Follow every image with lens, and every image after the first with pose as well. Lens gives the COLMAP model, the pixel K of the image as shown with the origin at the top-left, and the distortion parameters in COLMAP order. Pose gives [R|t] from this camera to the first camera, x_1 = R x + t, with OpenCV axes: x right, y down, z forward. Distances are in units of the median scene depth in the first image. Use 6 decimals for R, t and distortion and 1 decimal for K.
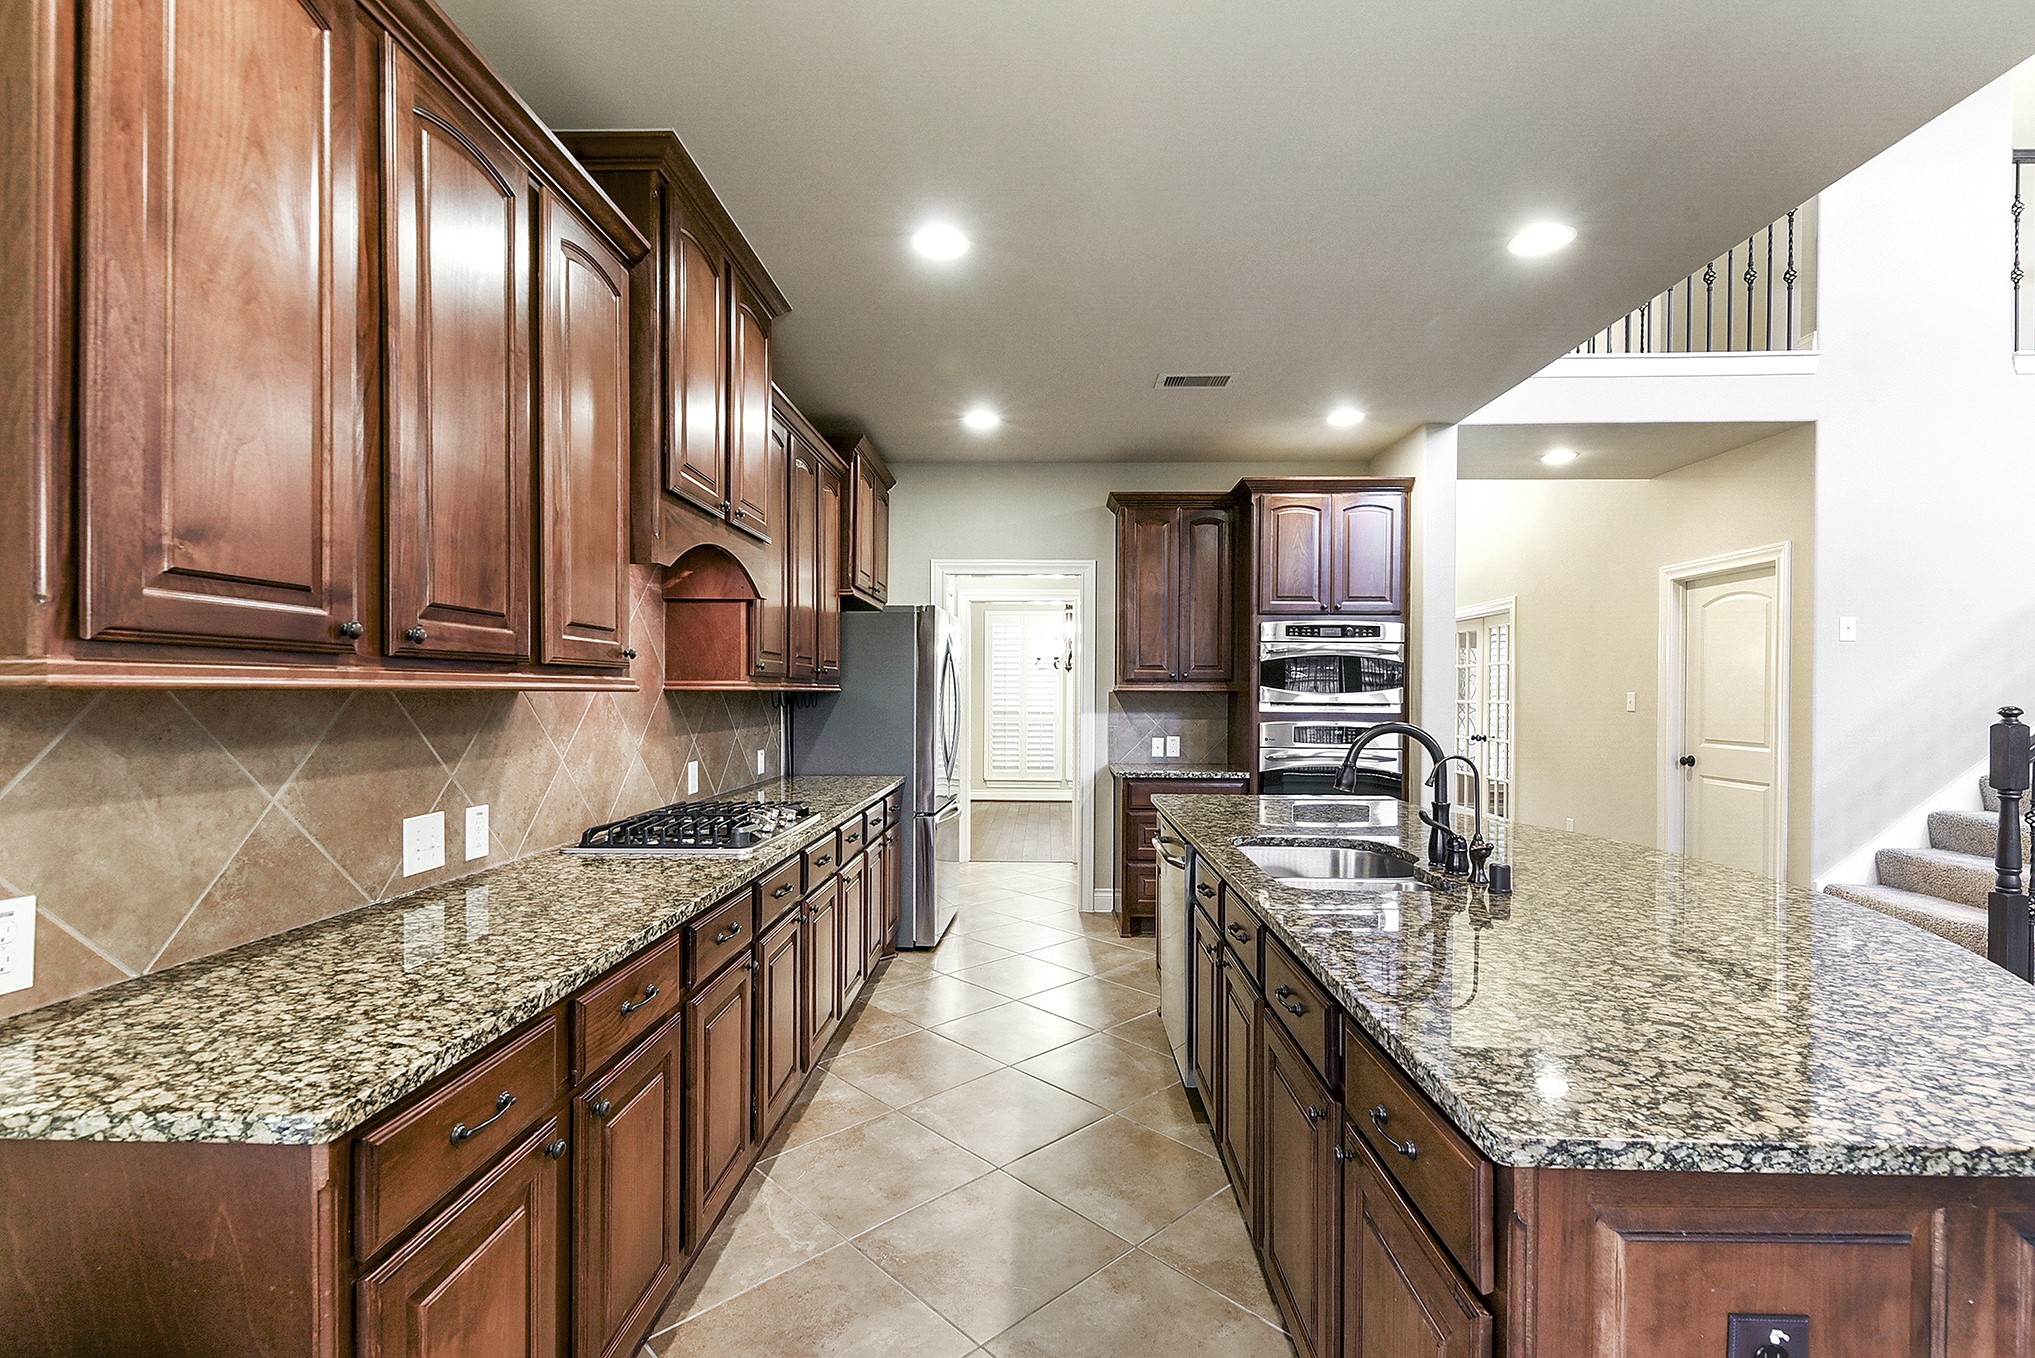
lens RADIAL K [[923.8, 0, 1017.0], [0, 923.8, 690.7], [0, 0, 1]] dist [0.002962, -0.000967]
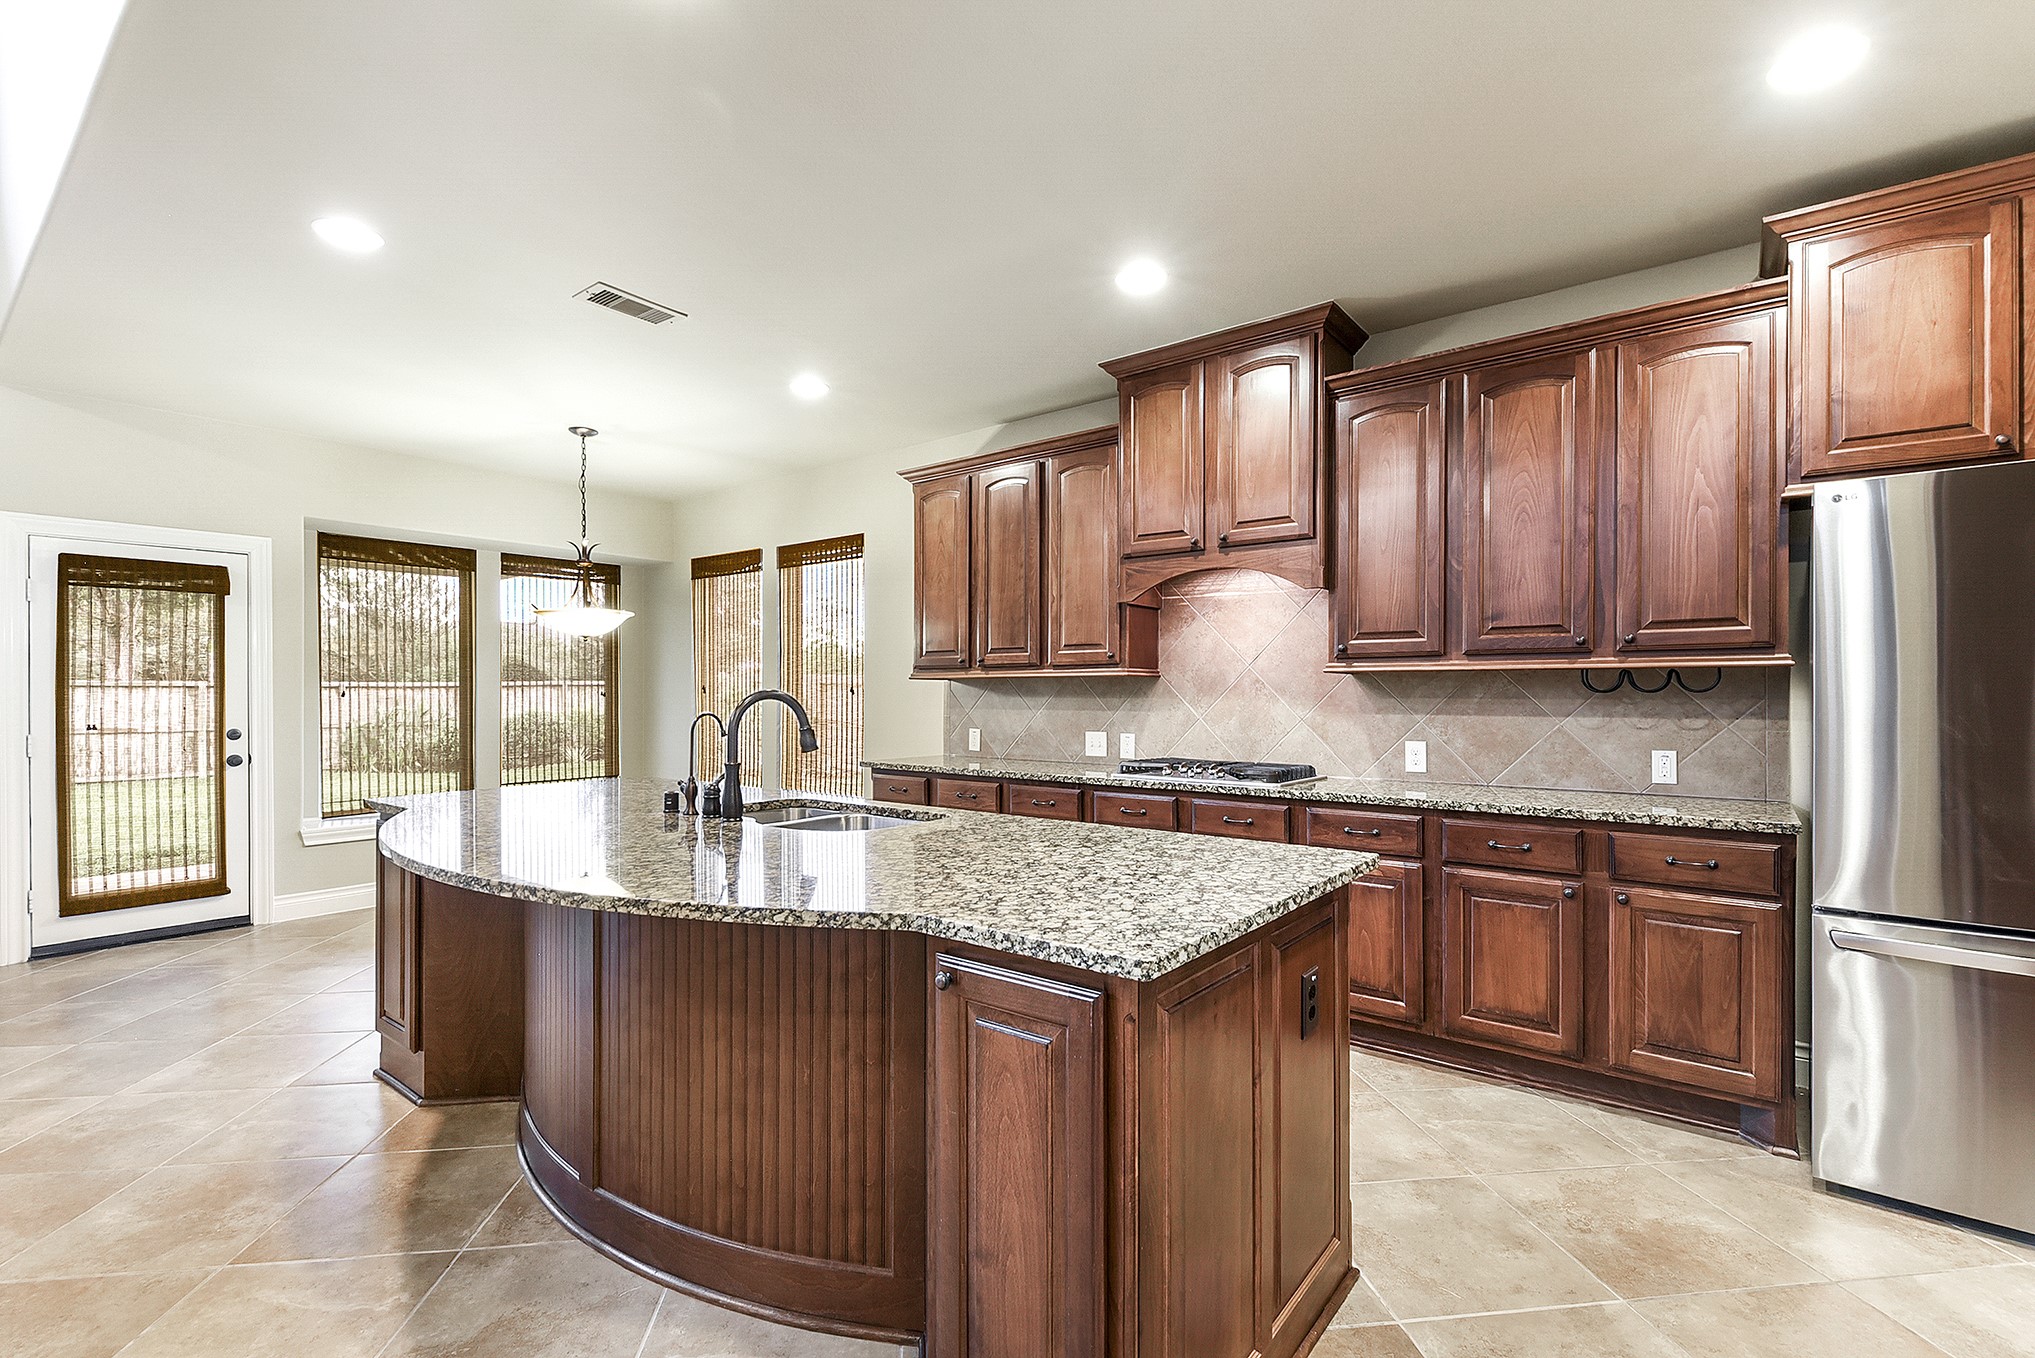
lens RADIAL K [[911.6, 0, 1022.3], [0, 911.6, 681.8], [0, 0, 1]] dist [-0.022718, -0.000241]
pose [[-0.590399, -0.005679, -0.807091, 0.771750], [0.001244, 0.999968, -0.007946, 0.016708], [0.807110, -0.005695, -0.590373, 1.305567]]
